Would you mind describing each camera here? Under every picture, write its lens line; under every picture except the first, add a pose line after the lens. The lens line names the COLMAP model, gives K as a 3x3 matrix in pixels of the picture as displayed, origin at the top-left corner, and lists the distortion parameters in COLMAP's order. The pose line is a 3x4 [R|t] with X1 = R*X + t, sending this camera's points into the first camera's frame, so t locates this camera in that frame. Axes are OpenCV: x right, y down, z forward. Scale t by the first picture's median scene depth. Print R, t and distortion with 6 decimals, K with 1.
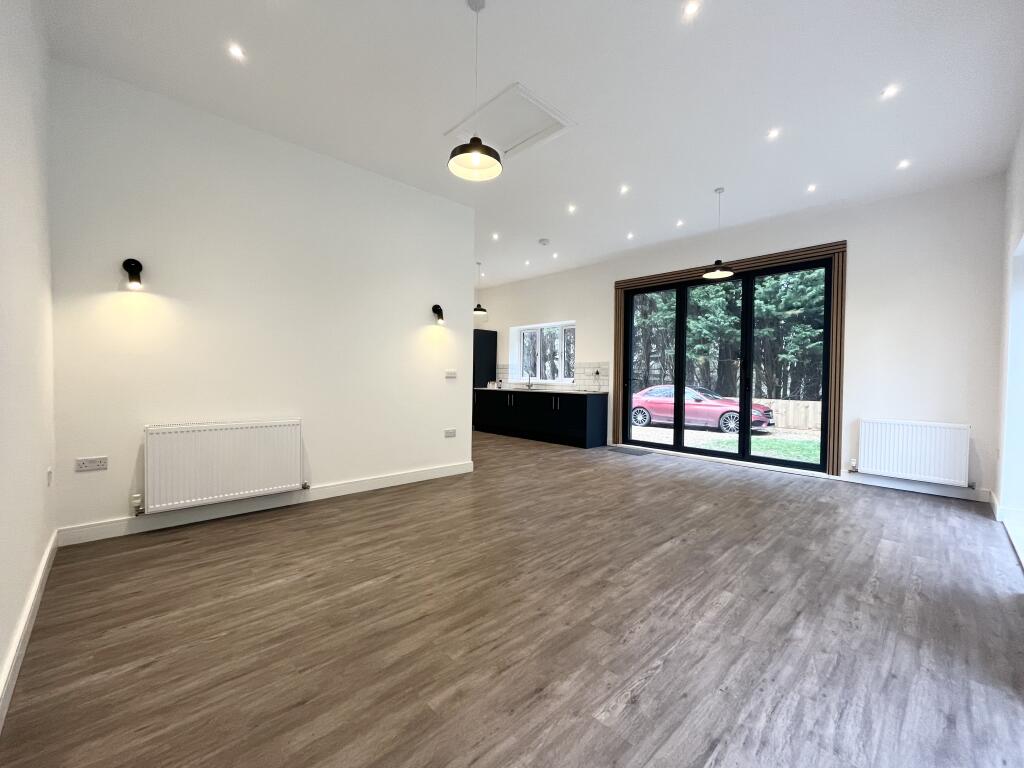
lens RADIAL K [[415.3, 0, 510.9], [0, 415.3, 387.1], [0, 0, 1]] dist [-0.004537, -0.000305]
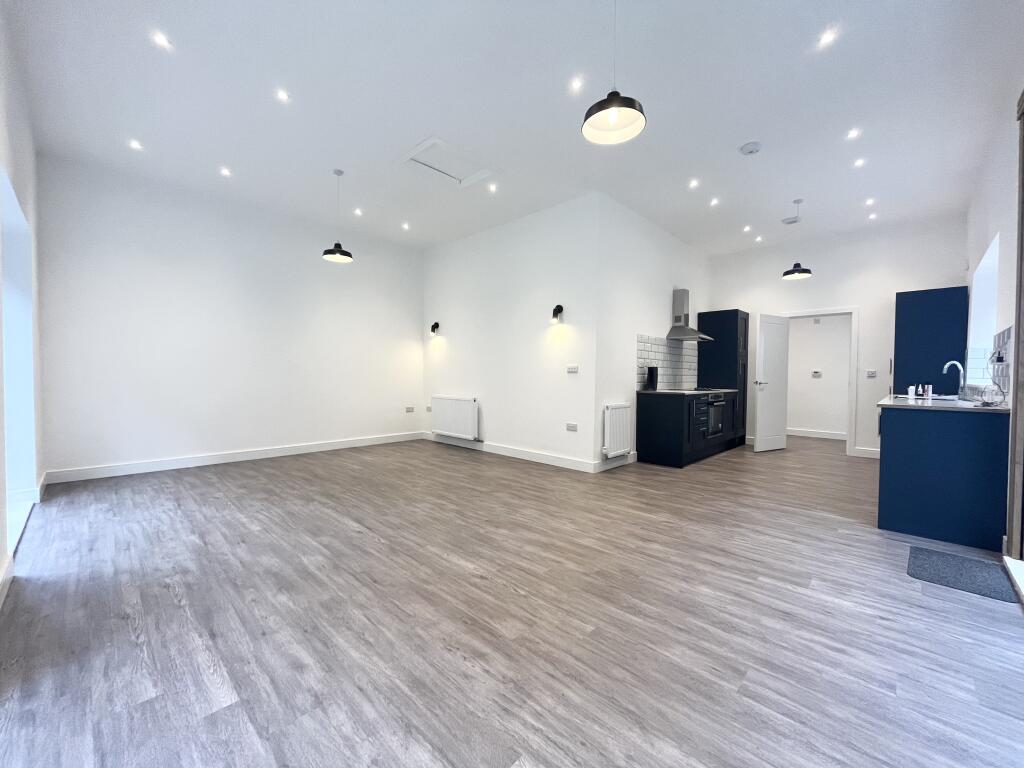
lens RADIAL K [[415.3, 0, 511.2], [0, 415.3, 383.6], [0, 0, 1]] dist [-0.004537, -0.000305]
pose [[0.038586, 0.007404, -0.999228, 1.460019], [-0.032406, 0.999456, 0.006154, 0.004734], [0.998730, 0.032143, 0.038805, 1.362819]]
